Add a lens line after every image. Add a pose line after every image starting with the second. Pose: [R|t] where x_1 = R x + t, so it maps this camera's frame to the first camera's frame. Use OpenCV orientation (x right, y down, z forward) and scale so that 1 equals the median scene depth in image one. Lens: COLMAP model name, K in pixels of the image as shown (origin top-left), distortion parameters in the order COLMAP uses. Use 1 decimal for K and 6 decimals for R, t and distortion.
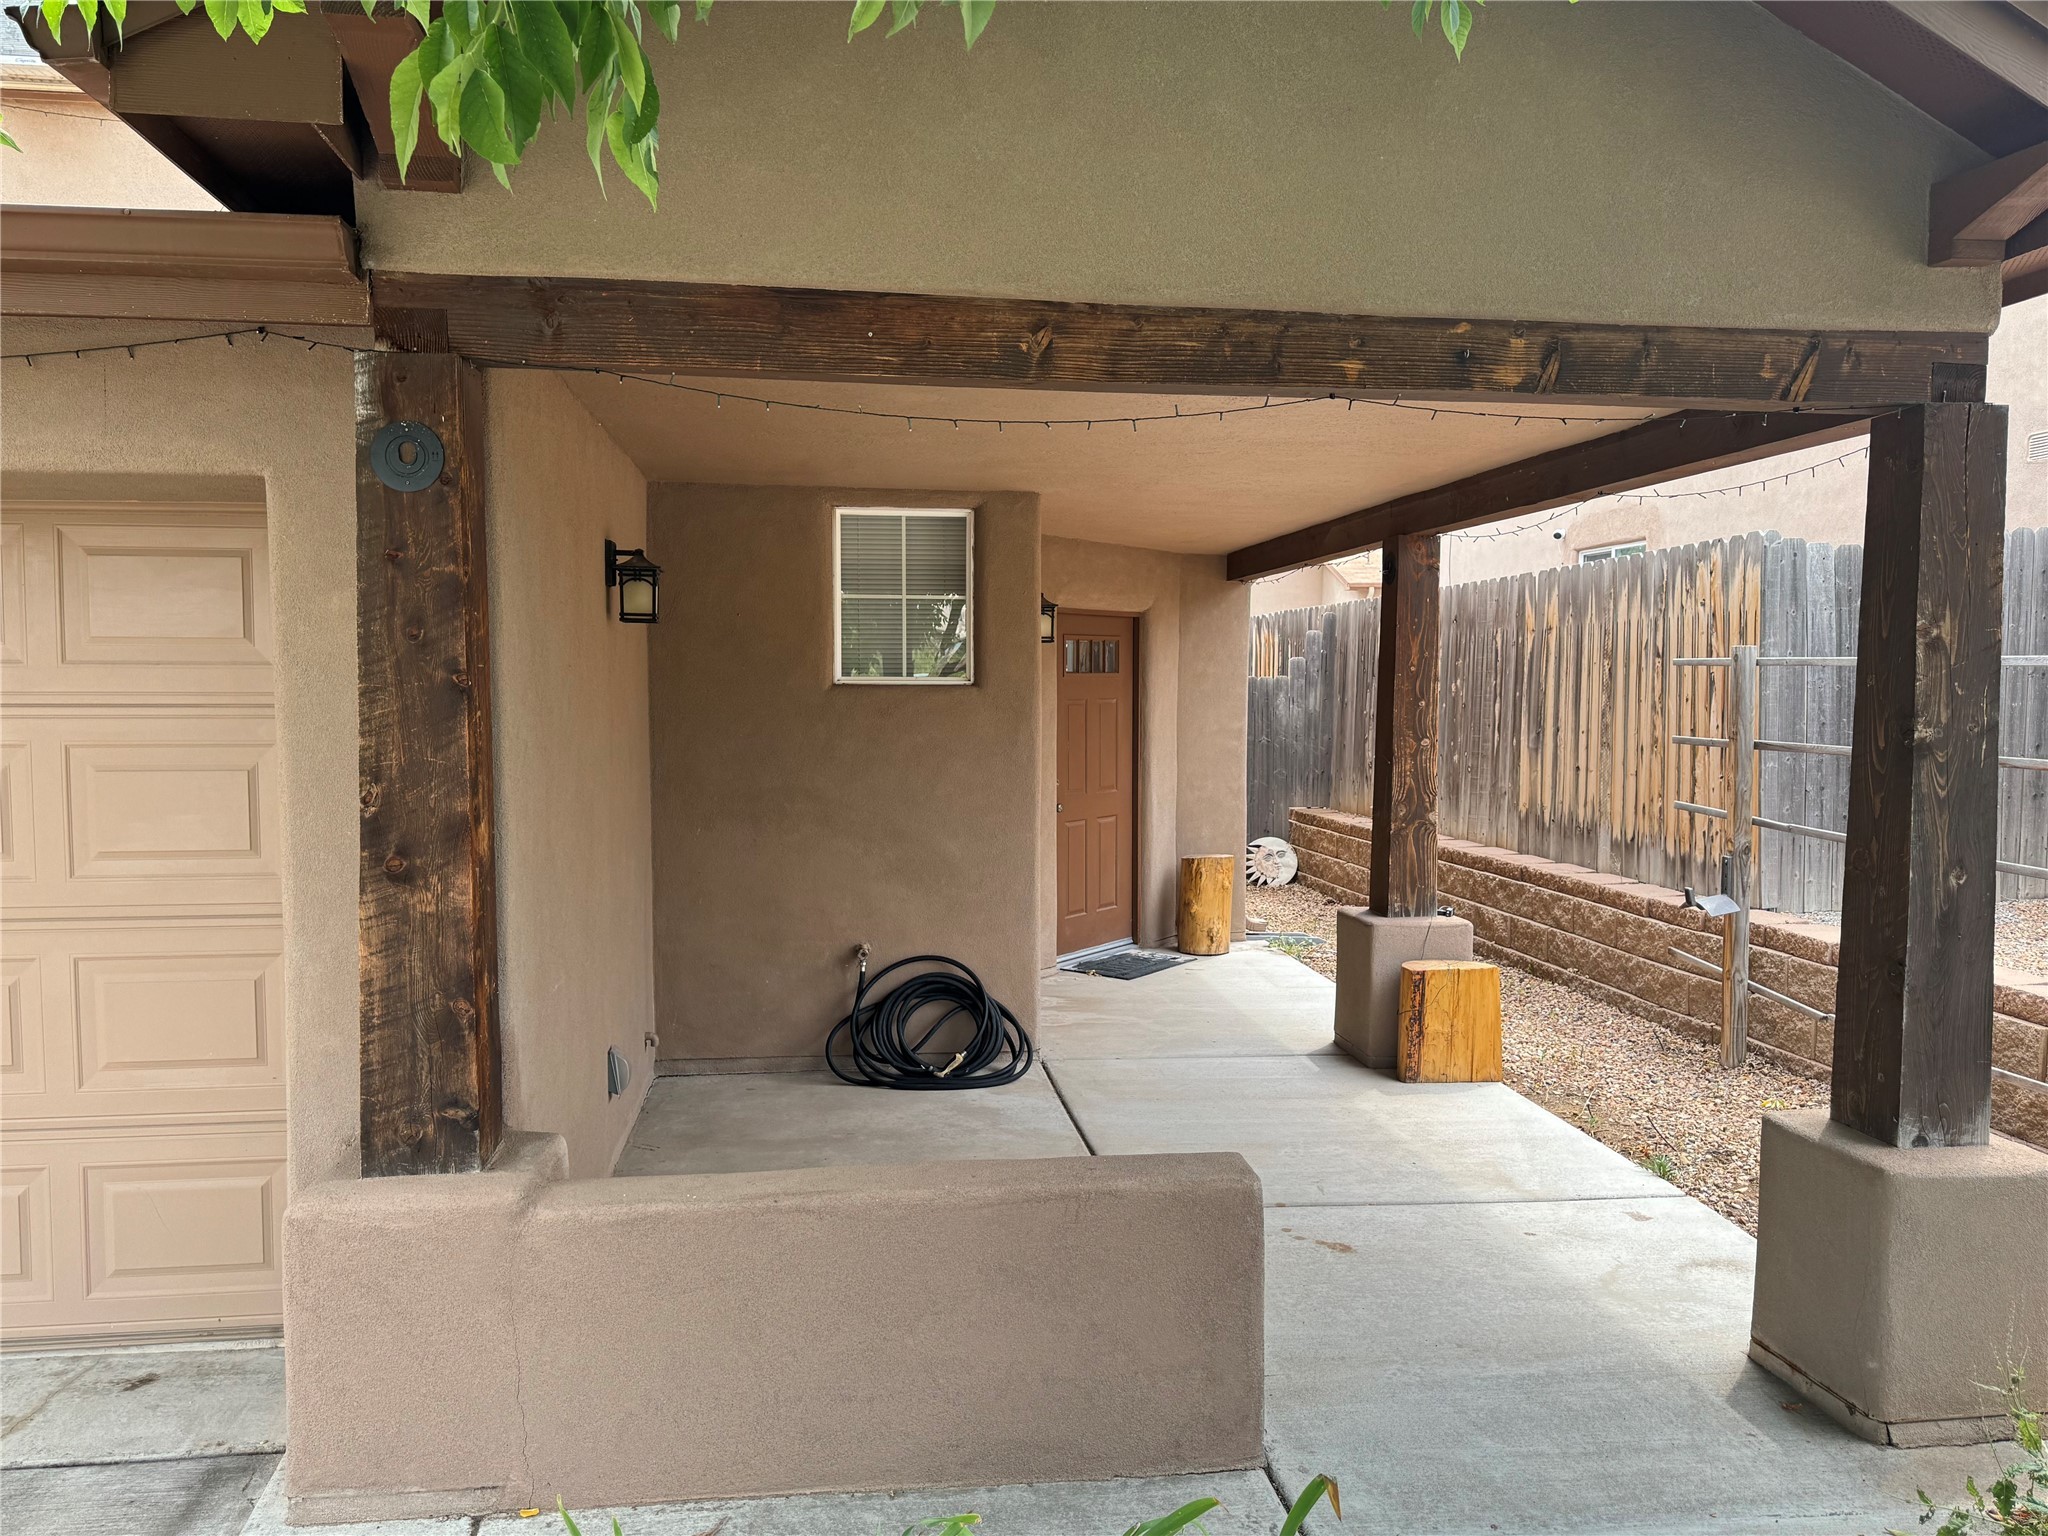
lens RADIAL K [[1494.3, 0, 1024.0], [0, 1494.3, 768.0], [0, 0, 1]] dist [0.166690, -0.224230]
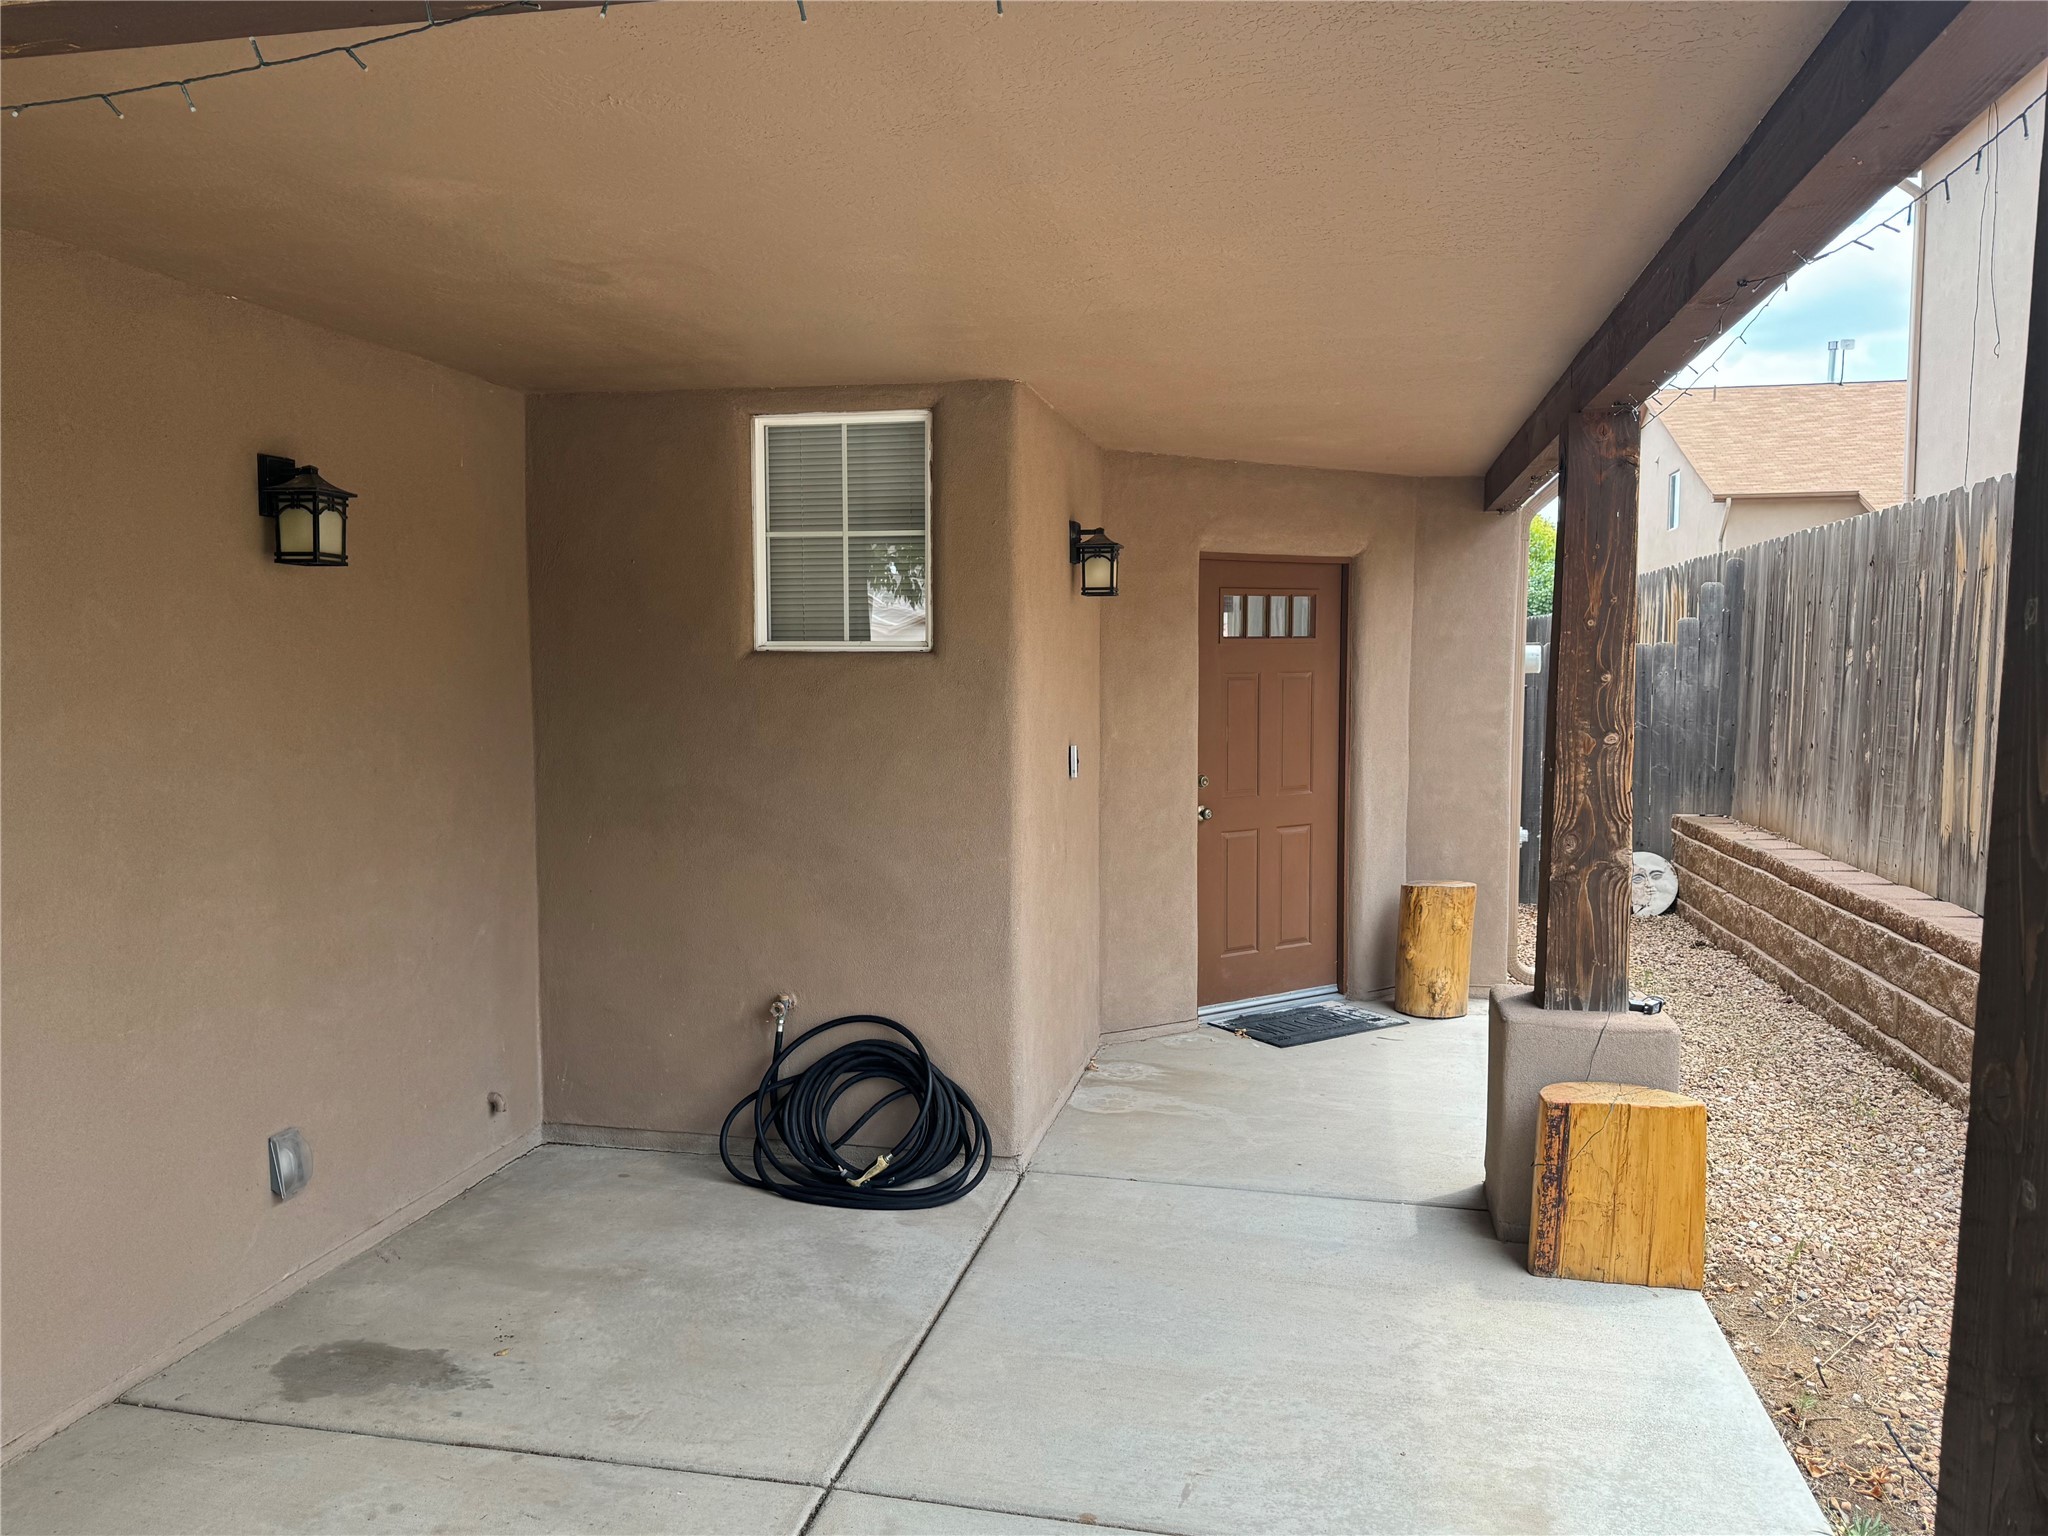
lens RADIAL K [[1496.6, 0, 1024.0], [0, 1496.6, 768.0], [0, 0, 1]] dist [0.115374, -0.181232]
pose [[0.941785, 0.021351, -0.335537, 0.213243], [-0.016033, 0.999698, 0.018612, -0.010970], [0.335833, -0.012148, 0.941843, 0.271561]]
